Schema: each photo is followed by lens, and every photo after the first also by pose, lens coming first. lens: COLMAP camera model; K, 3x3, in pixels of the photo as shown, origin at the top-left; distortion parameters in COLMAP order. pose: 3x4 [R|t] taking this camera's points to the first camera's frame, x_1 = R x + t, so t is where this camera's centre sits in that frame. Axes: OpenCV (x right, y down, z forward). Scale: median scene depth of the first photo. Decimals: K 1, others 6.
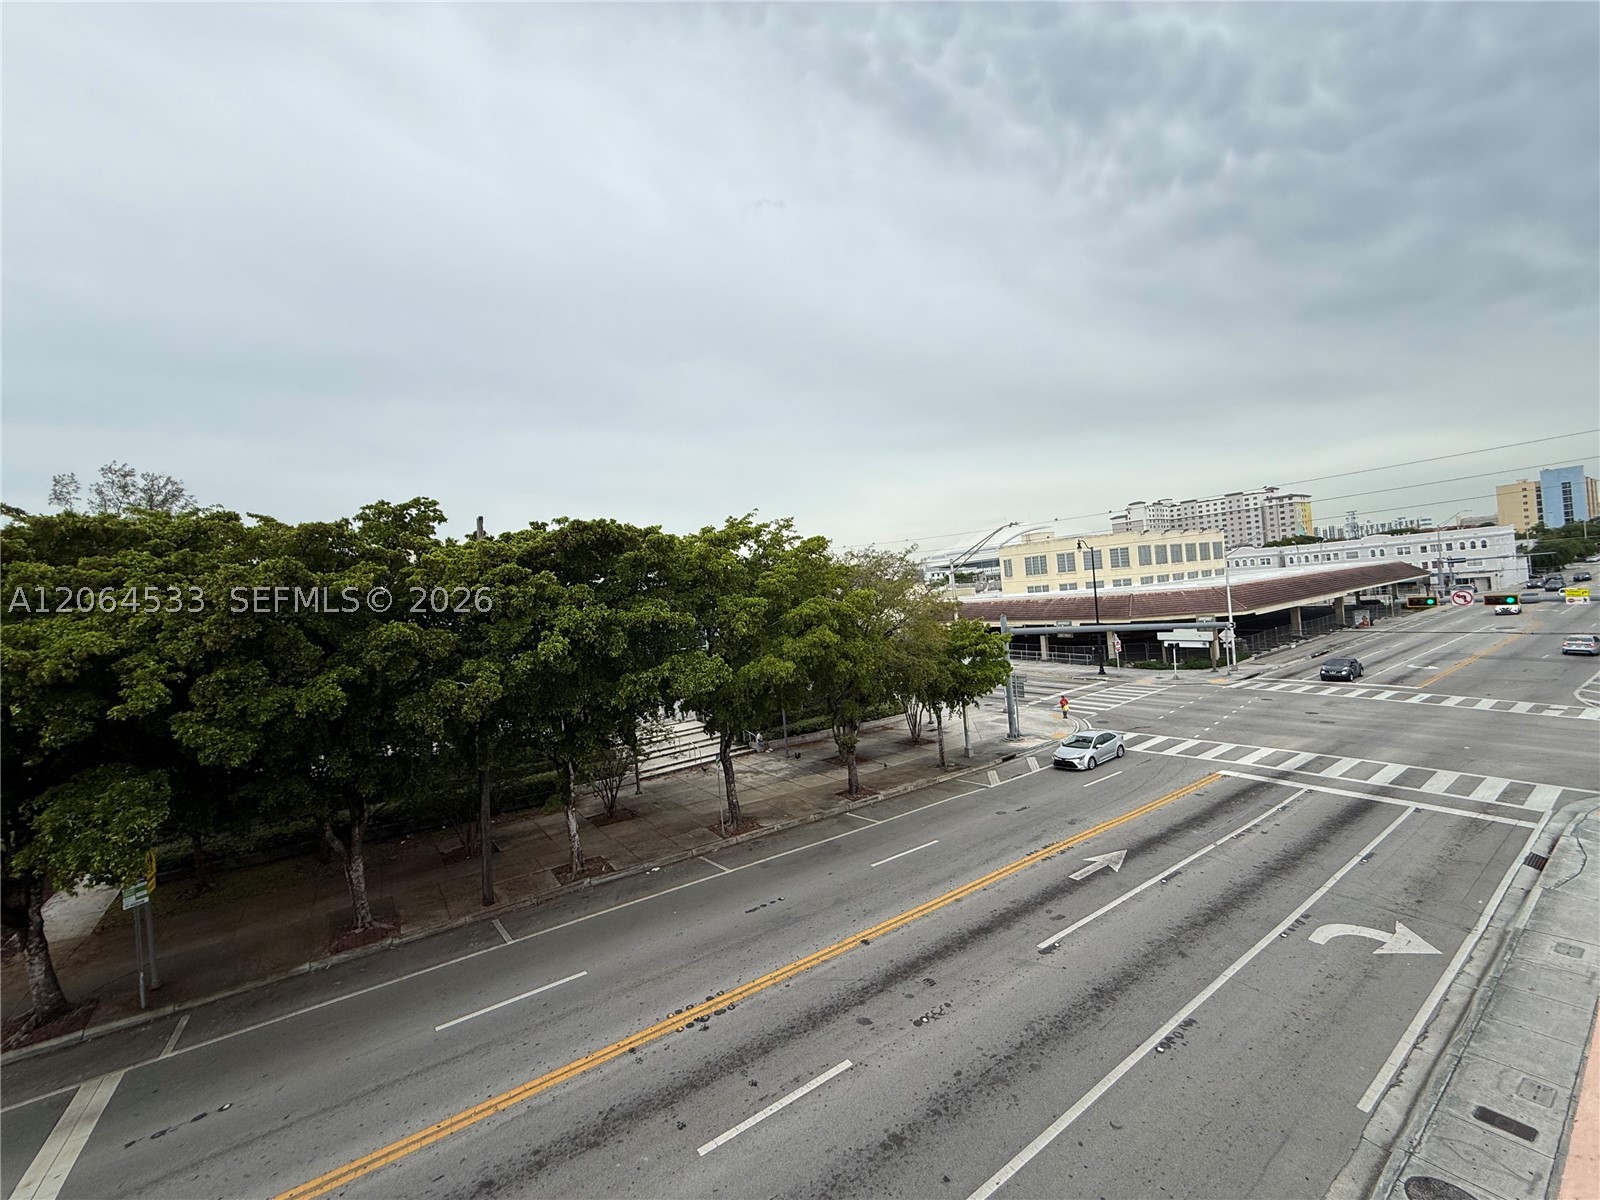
lens RADIAL K [[639.3, 0, 797.0], [0, 639.3, 599.6], [0, 0, 1]] dist [-0.000057, 0.000267]
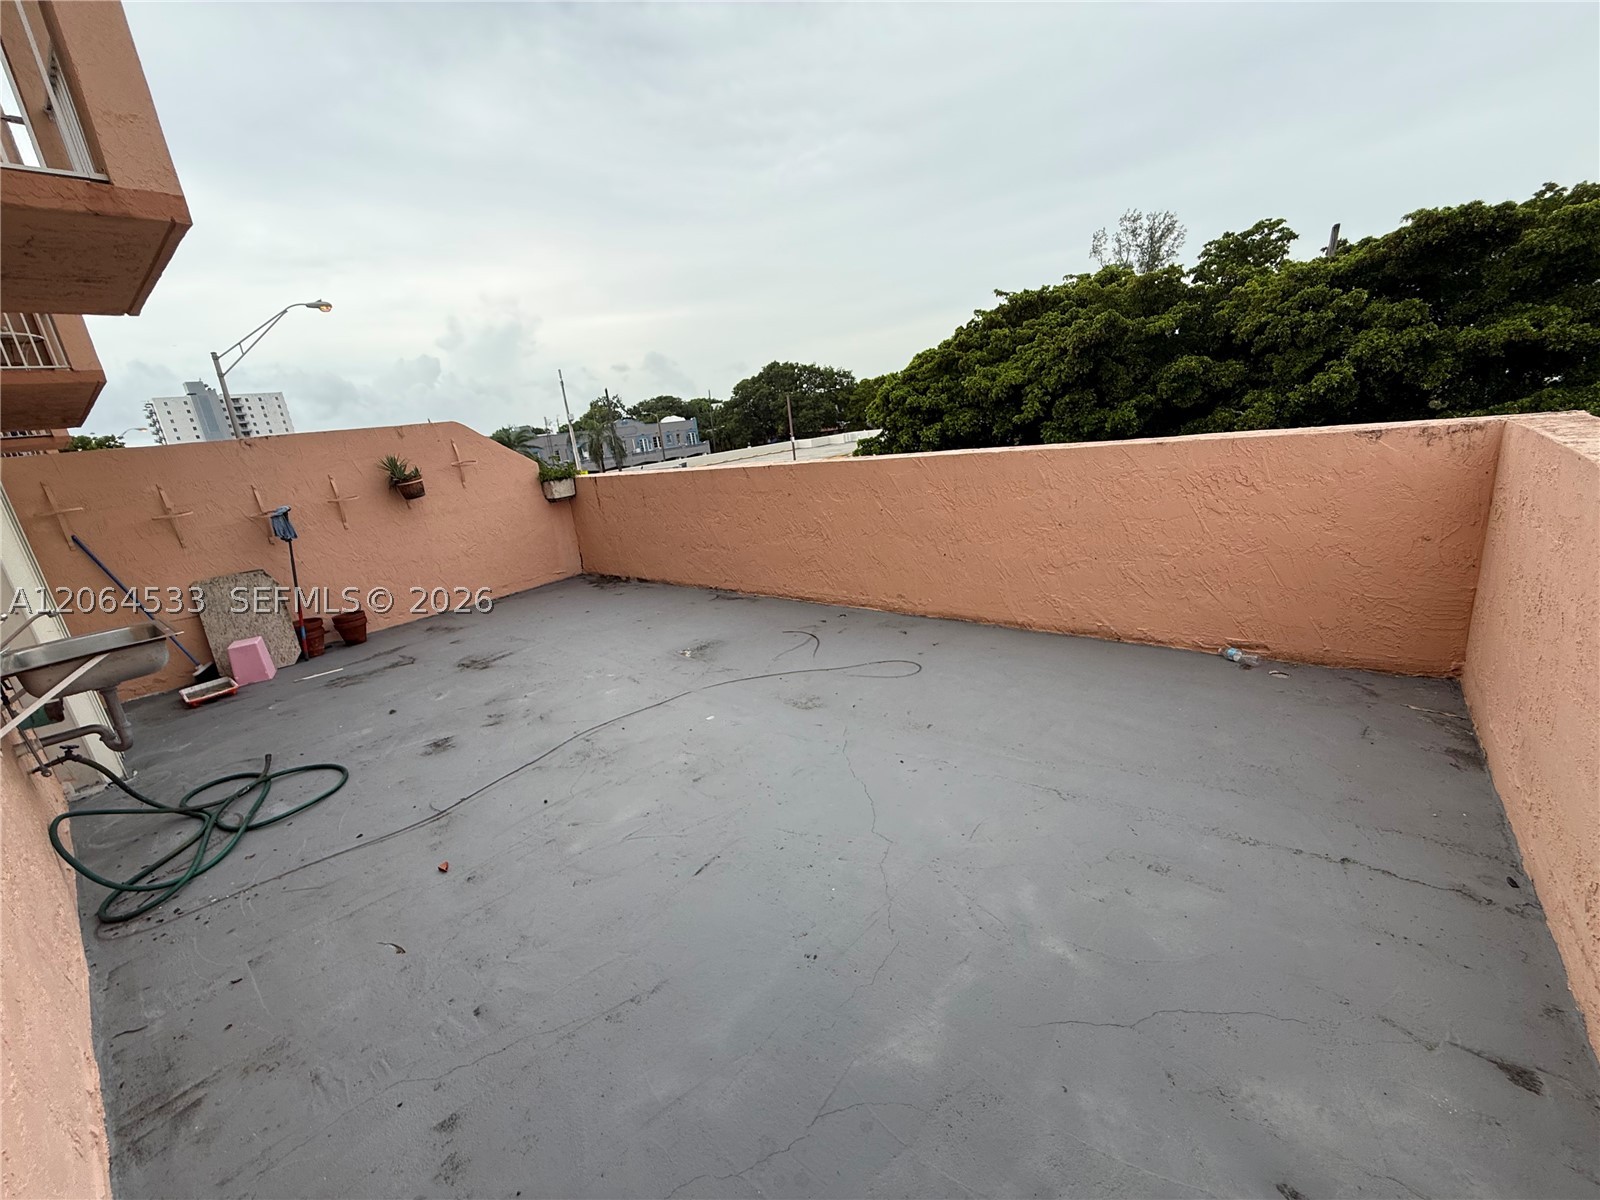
lens RADIAL K [[639.3, 0, 800.4], [0, 639.3, 599.9], [0, 0, 1]] dist [-0.000057, 0.000267]
pose [[0.274148, 0.319448, -0.907081, 0.275891], [0.086309, 0.931239, 0.354041, -0.018430], [0.957807, -0.175349, 0.227726, -0.034010]]
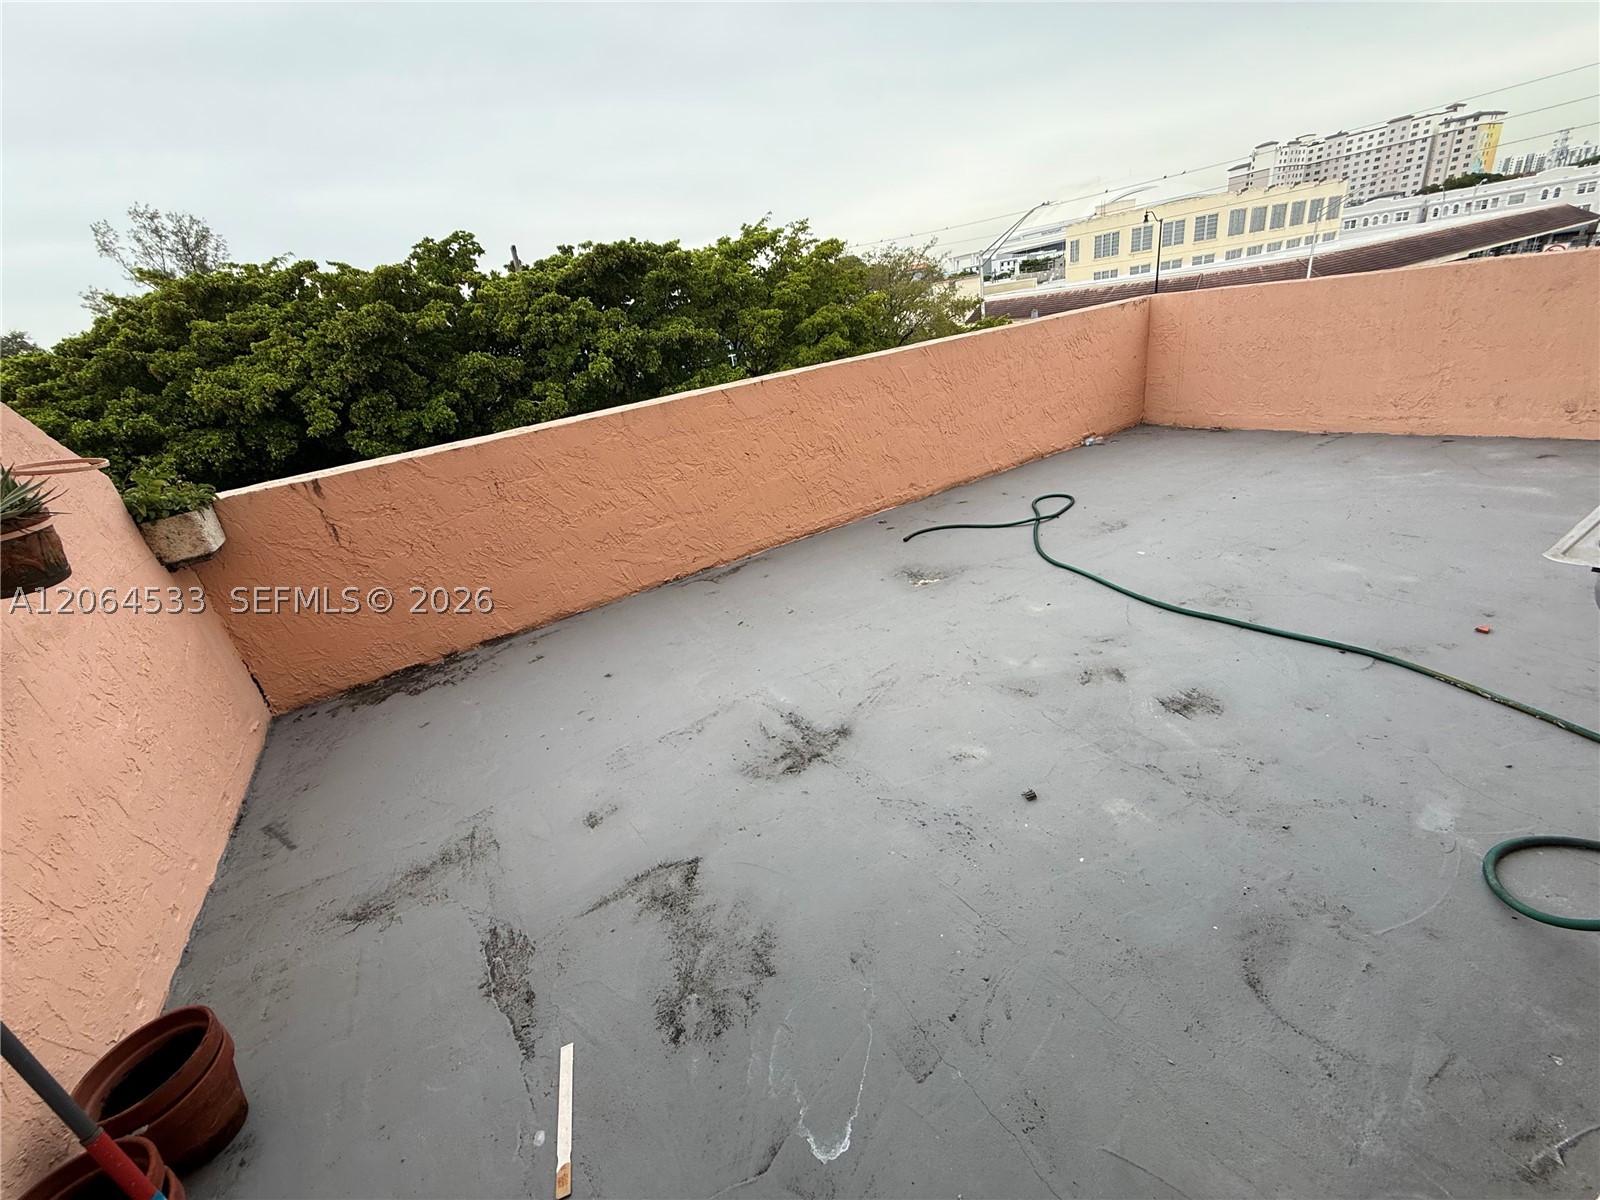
lens RADIAL K [[639.3, 0, 798.3], [0, 639.3, 597.3], [0, 0, 1]] dist [-0.000057, 0.000267]
pose [[0.995140, -0.027977, -0.094408, 0.067180], [0.064467, 0.909845, 0.409909, -0.000399], [0.074428, -0.414003, 0.907227, -0.182304]]
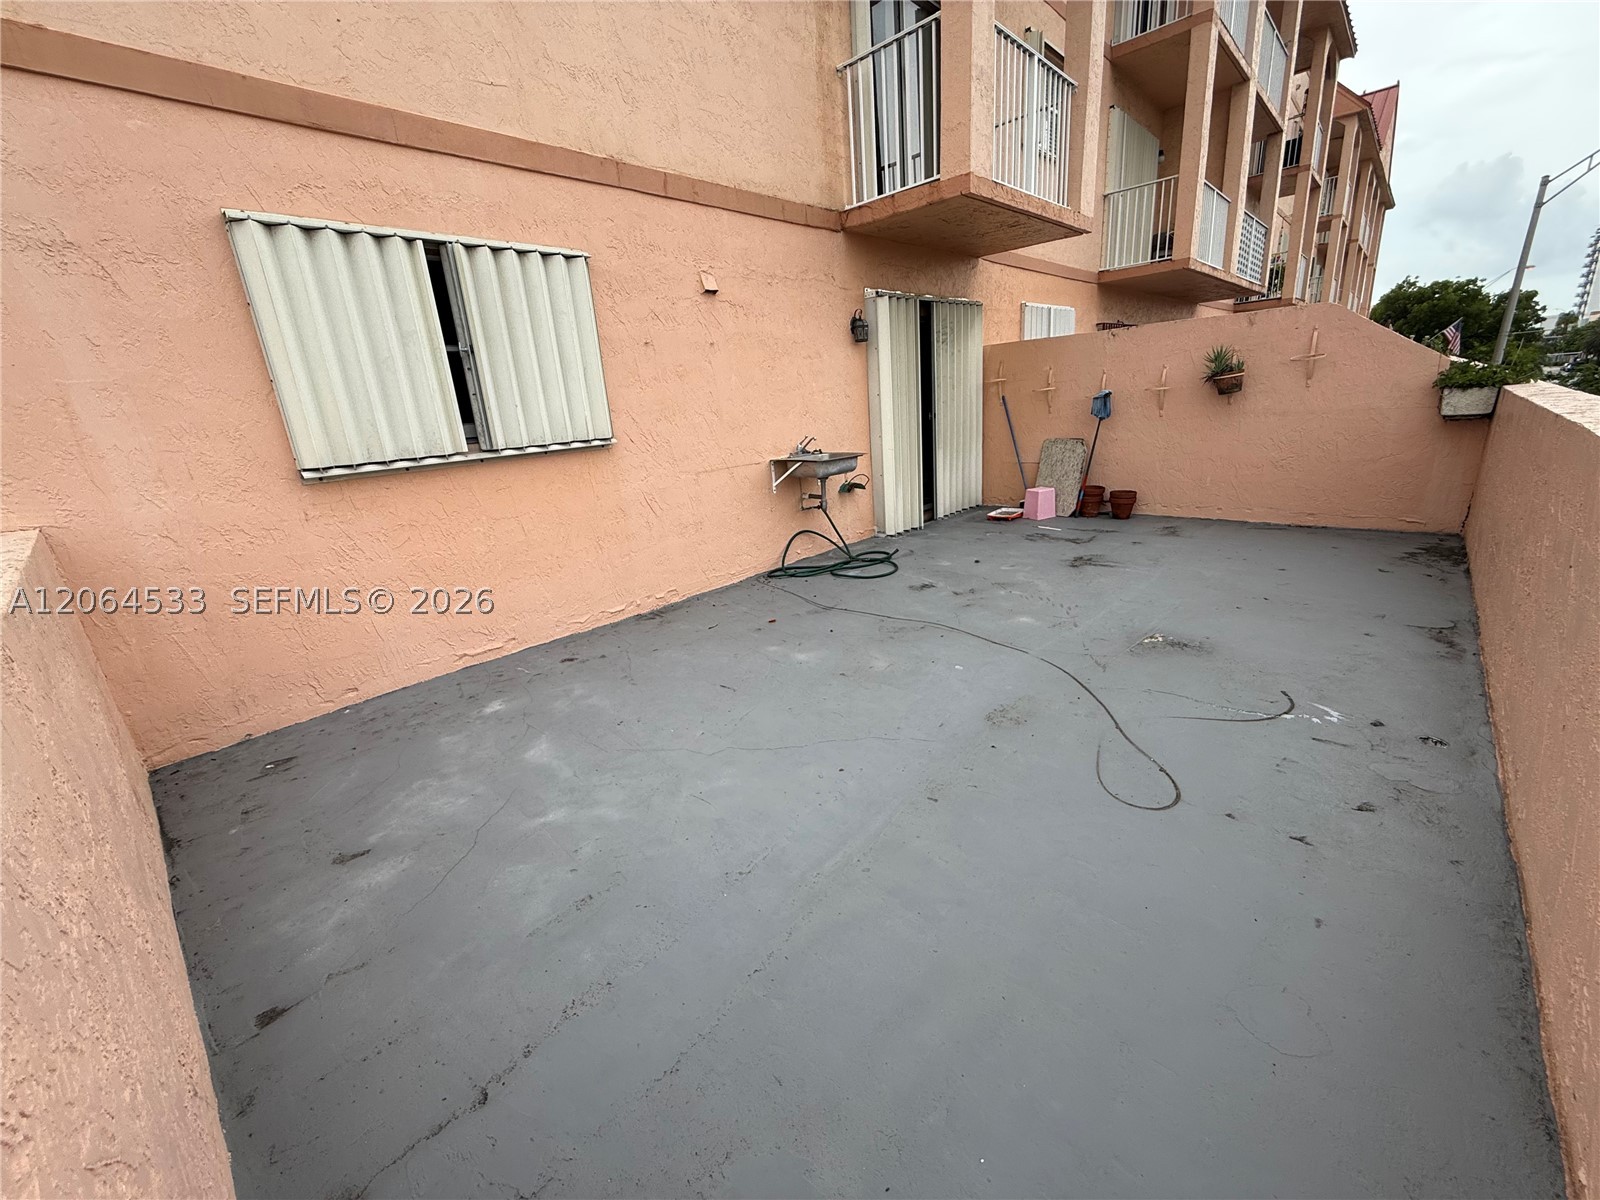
lens RADIAL K [[639.3, 0, 795.2], [0, 639.3, 599.0], [0, 0, 1]] dist [-0.000057, 0.000267]
pose [[-0.964927, 0.216007, -0.149189, 0.195381], [0.160666, 0.935355, 0.315114, -0.008464], [0.207611, 0.280092, -0.937254, 0.105648]]
